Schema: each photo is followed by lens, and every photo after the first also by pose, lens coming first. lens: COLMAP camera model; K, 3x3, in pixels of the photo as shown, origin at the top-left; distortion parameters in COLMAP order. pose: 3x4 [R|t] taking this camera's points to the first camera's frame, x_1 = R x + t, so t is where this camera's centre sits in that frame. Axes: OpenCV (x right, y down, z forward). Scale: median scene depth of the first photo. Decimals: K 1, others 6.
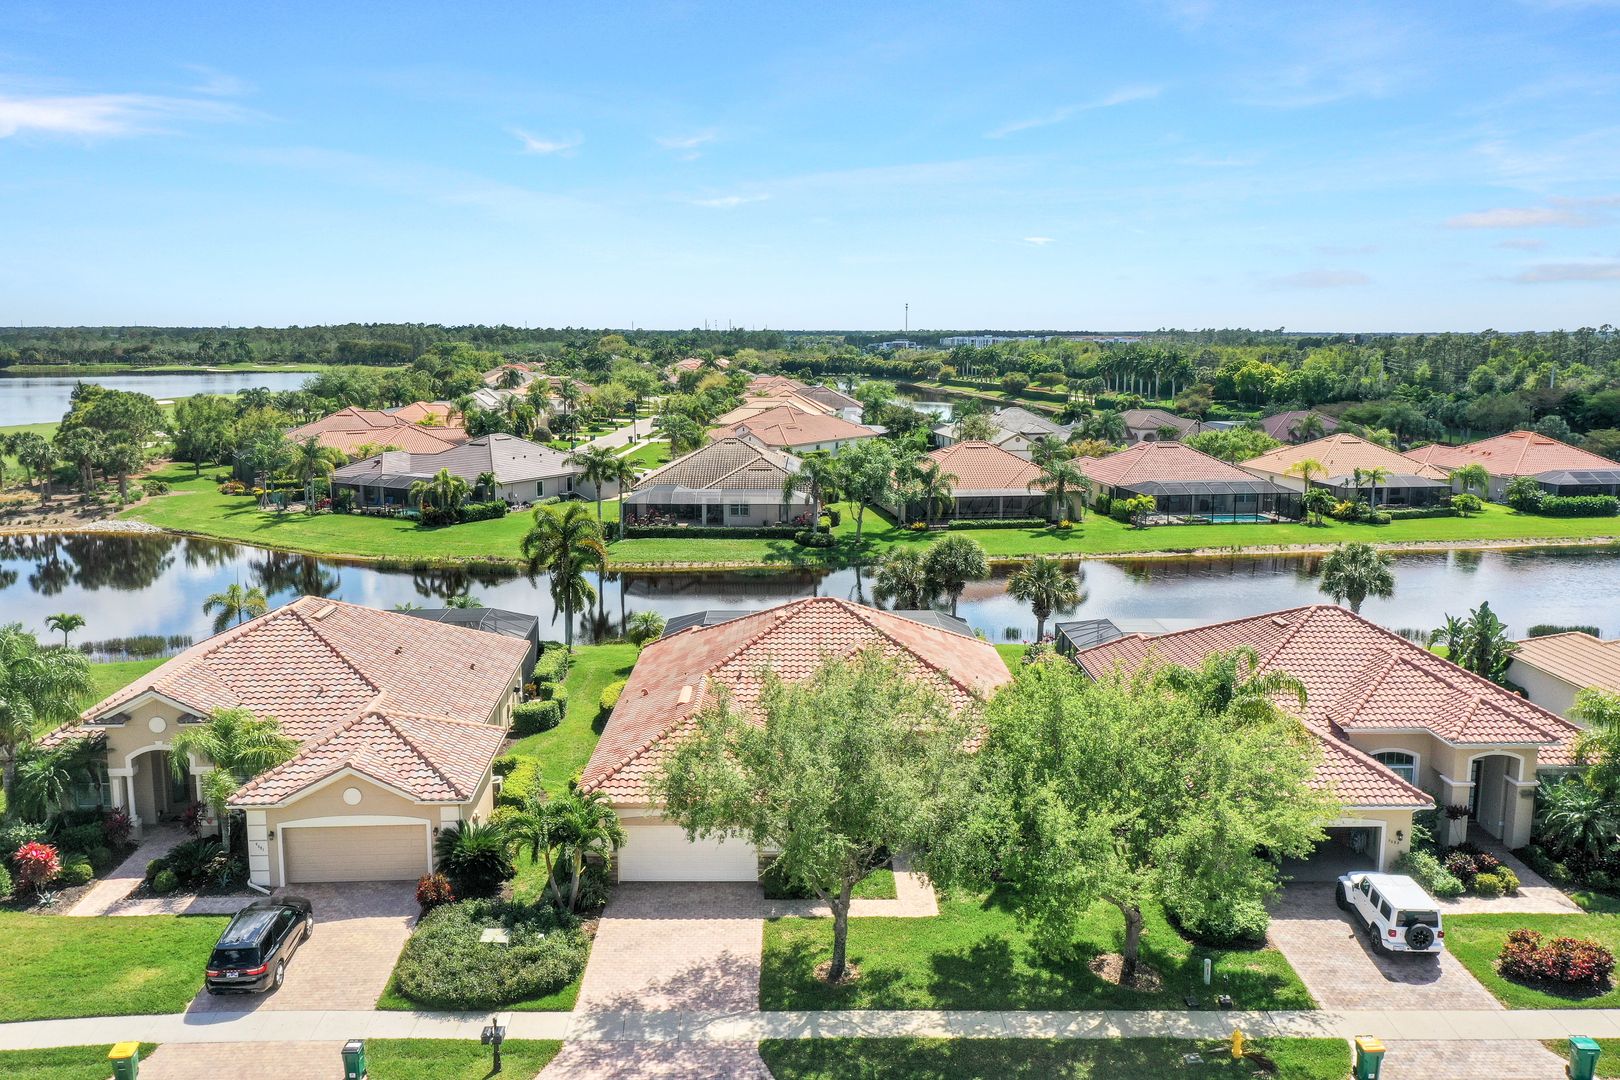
lens RADIAL K [[1295.2, 0, 805.2], [0, 1295.2, 529.3], [0, 0, 1]] dist [-0.002261, 0.005491]
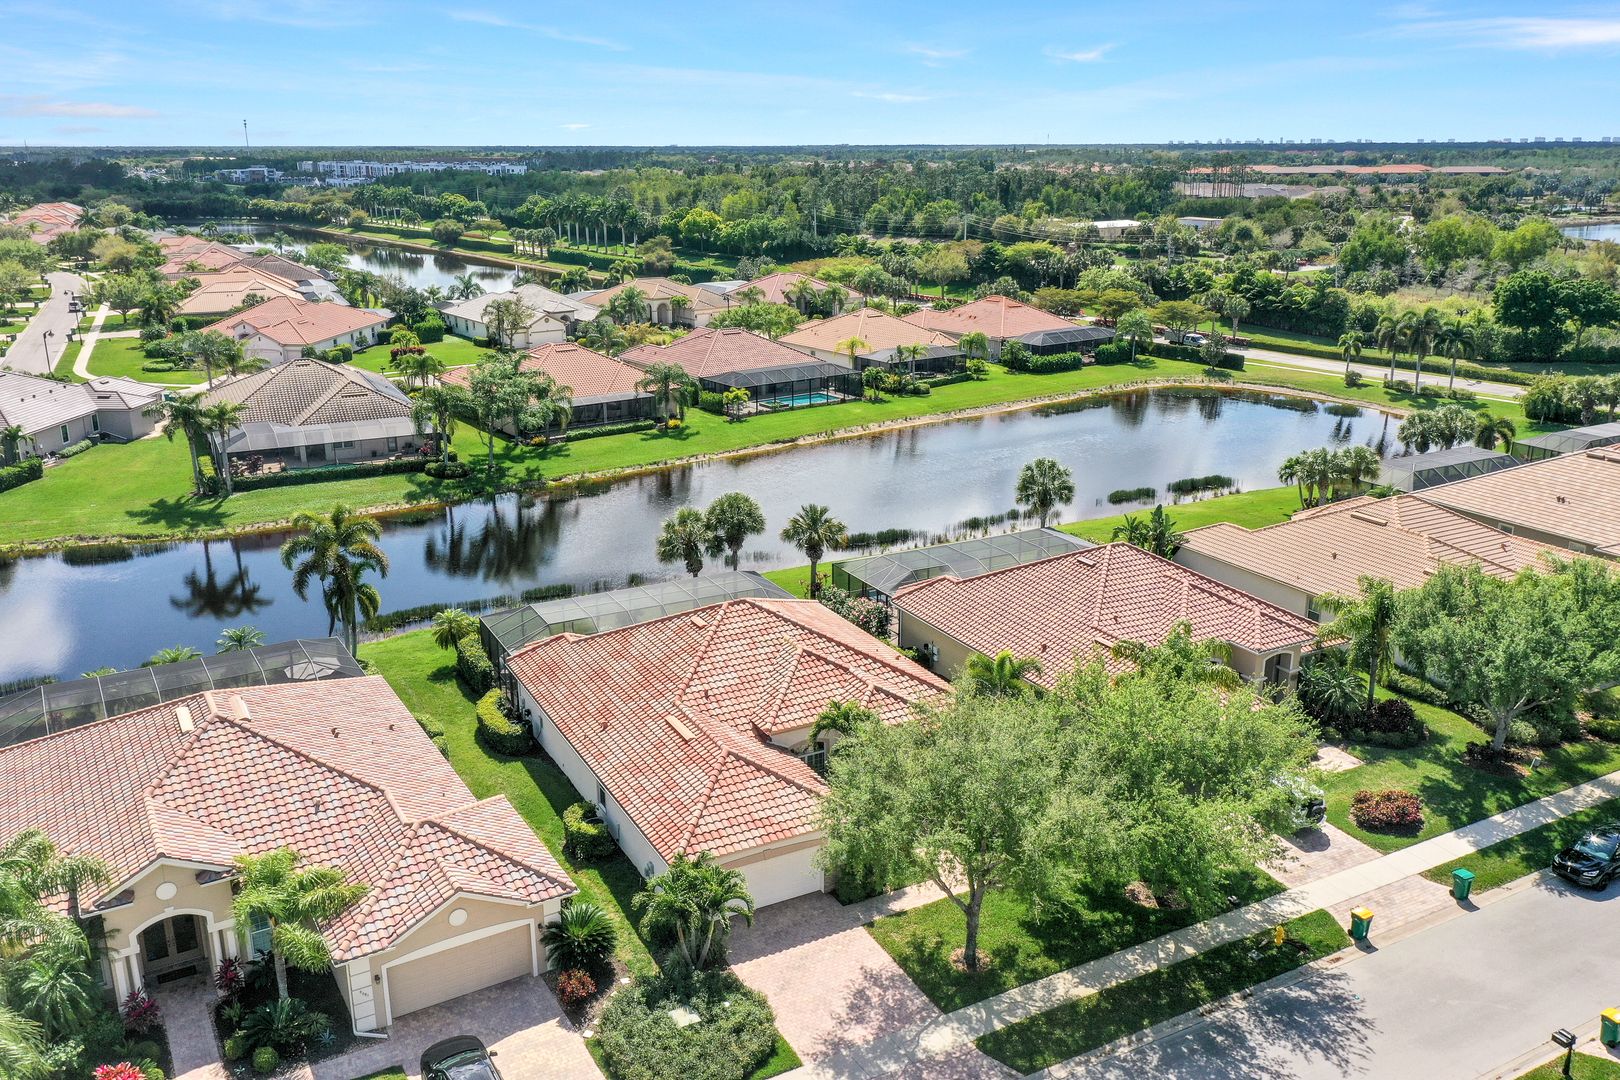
lens RADIAL K [[1295.2, 0, 805.2], [0, 1295.2, 529.3], [0, 0, 1]] dist [-0.002261, 0.005491]
pose [[0.888402, -0.134965, 0.438779, -0.183395], [0.074155, 0.985444, 0.152972, -0.075601], [-0.453038, -0.103363, 0.885479, 0.020653]]
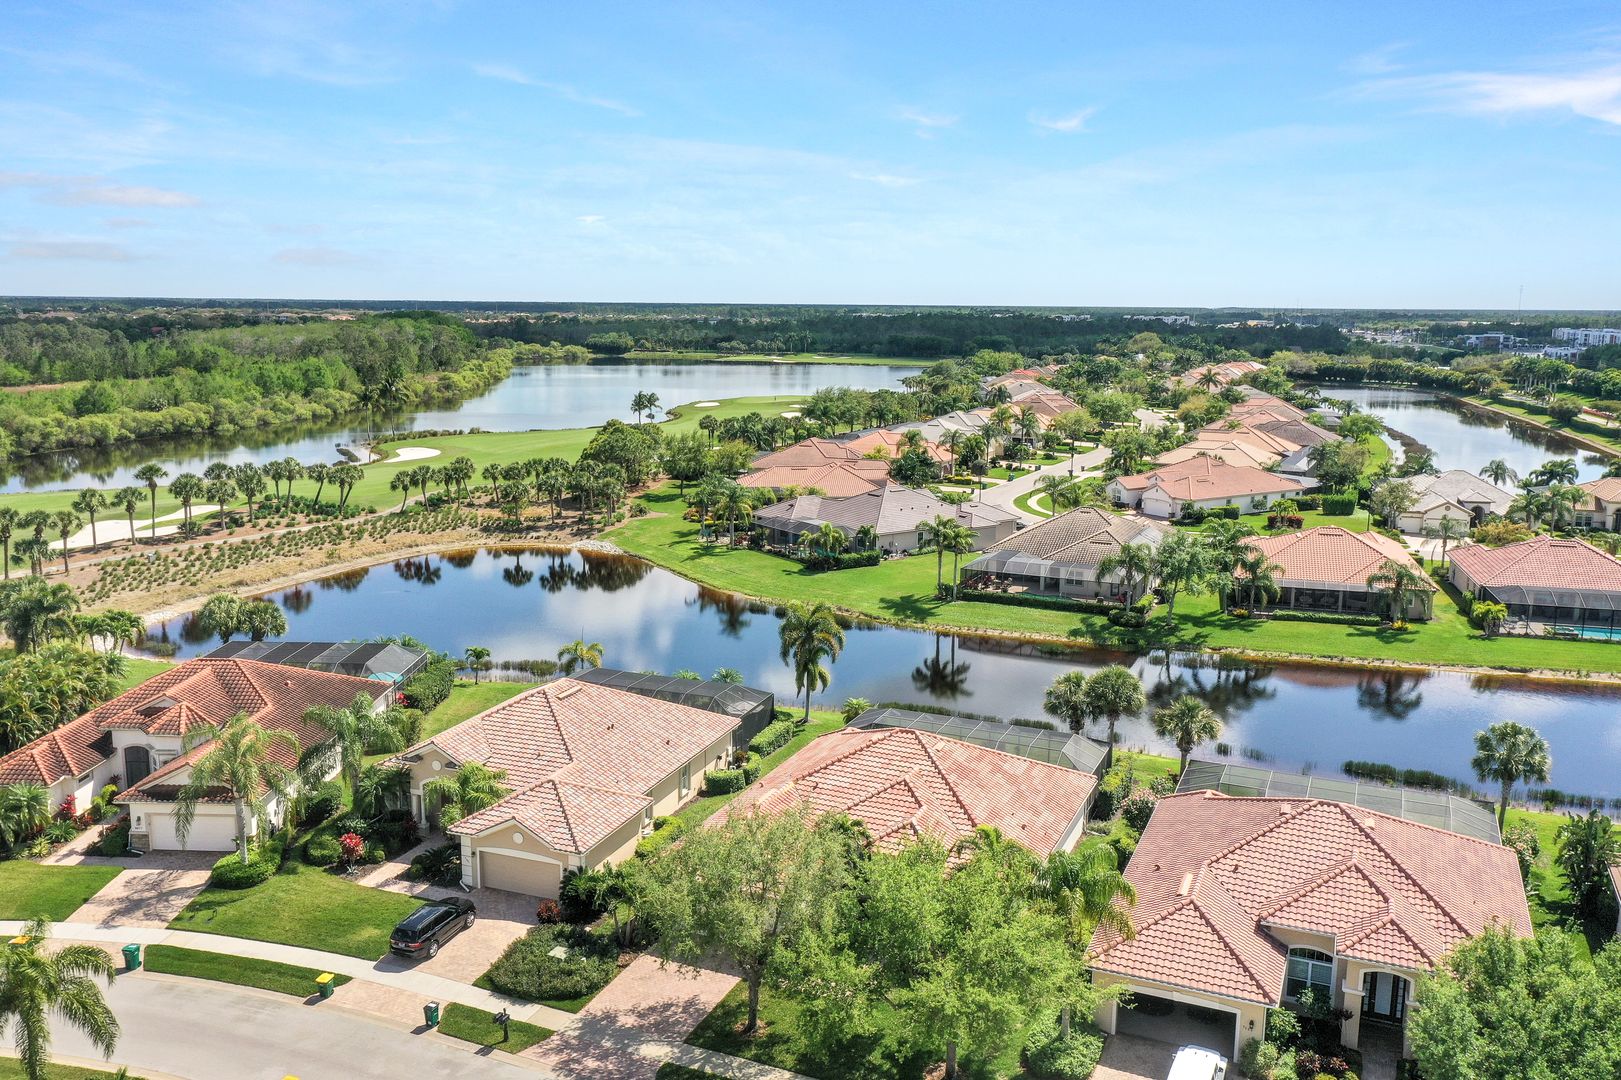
lens RADIAL K [[1296.0, 0, 805.7], [0, 1296.0, 529.3], [0, 0, 1]] dist [-0.002261, 0.005491]
pose [[0.908854, 0.075252, -0.410271, 0.199218], [-0.068114, 0.997164, 0.032010, -0.081524], [0.411516, -0.001147, 0.911402, -0.086835]]
